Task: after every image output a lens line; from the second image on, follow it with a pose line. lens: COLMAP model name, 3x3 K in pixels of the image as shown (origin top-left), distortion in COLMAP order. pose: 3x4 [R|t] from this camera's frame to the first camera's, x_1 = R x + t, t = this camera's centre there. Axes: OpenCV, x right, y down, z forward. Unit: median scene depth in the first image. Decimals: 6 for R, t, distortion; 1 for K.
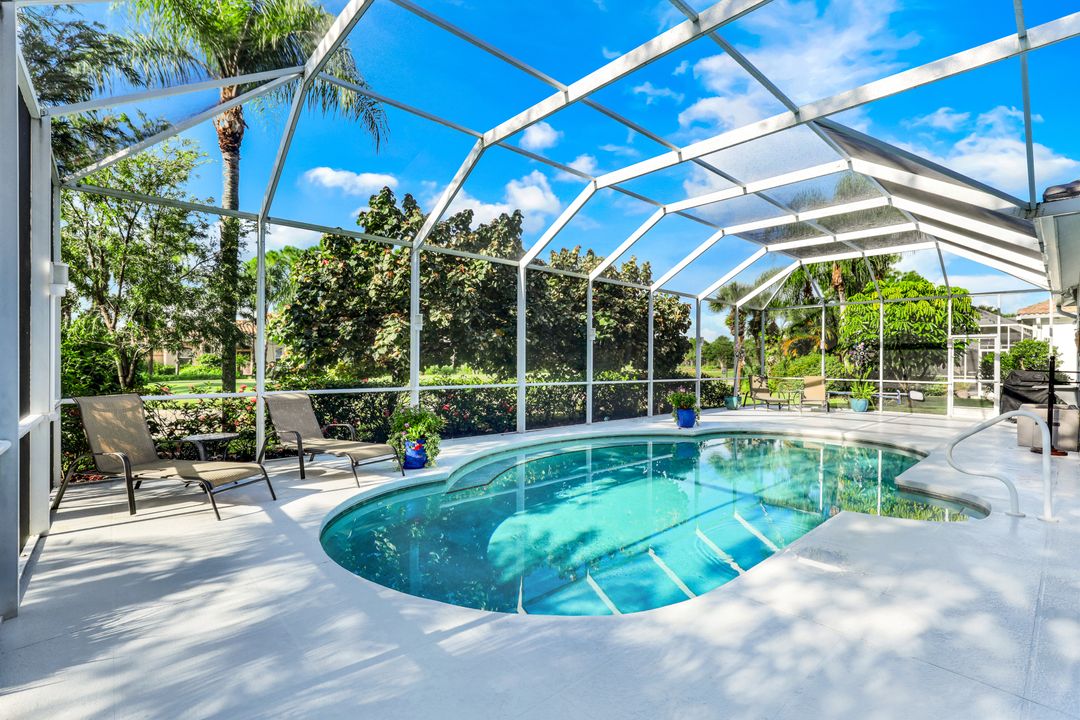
lens RADIAL K [[490.7, 0, 553.1], [0, 490.7, 361.9], [0, 0, 1]] dist [-0.001153, -0.010764]
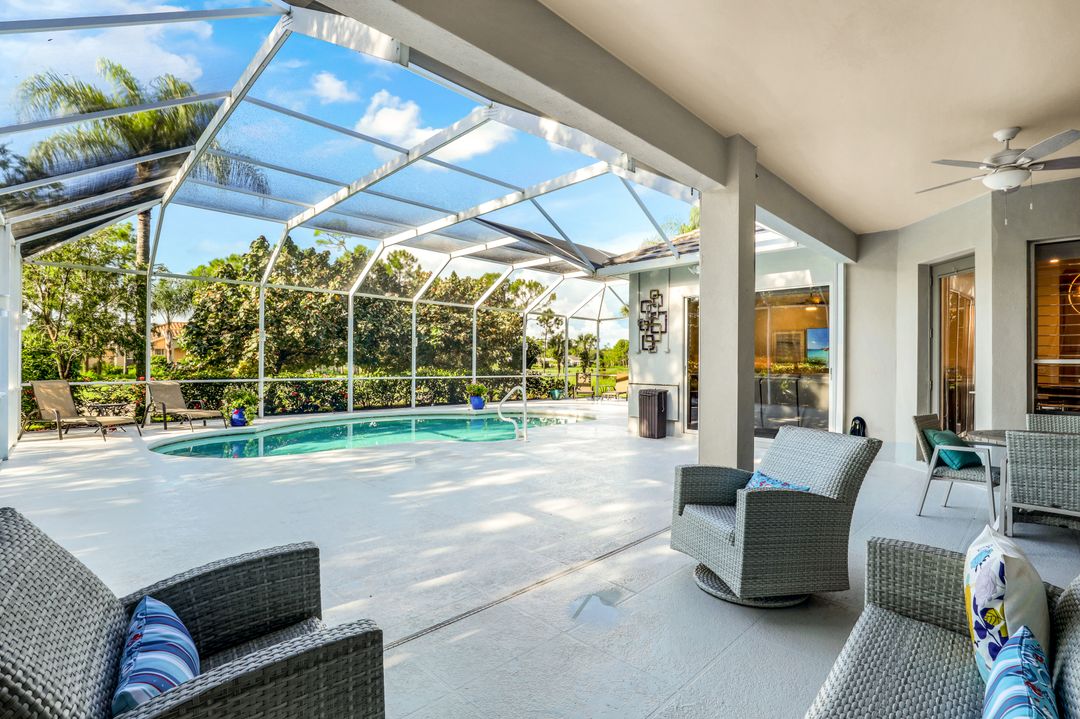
lens RADIAL K [[503.5, 0, 540.0], [0, 503.5, 359.5], [0, 0, 1]] dist [-0.002364, -0.000307]
pose [[0.999838, -0.000787, 0.017971, 0.481839], [0.000900, 0.999980, -0.006297, 0.001722], [-0.017965, 0.006313, 0.999819, -0.493992]]
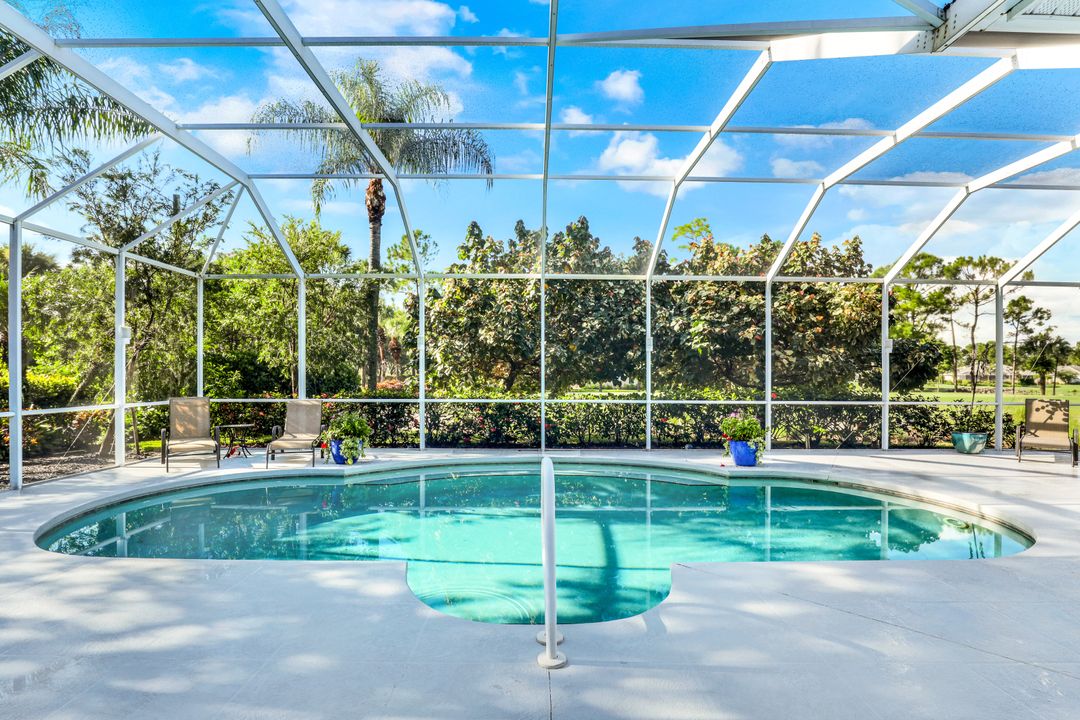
lens RADIAL K [[511.5, 0, 538.9], [0, 511.5, 378.8], [0, 0, 1]] dist [-0.019449, -0.000320]
pose [[0.734880, -0.000487, -0.678197, 0.643379], [0.001867, 0.999997, 0.001305, 0.001656], [0.678195, -0.002226, 0.734879, 0.262009]]
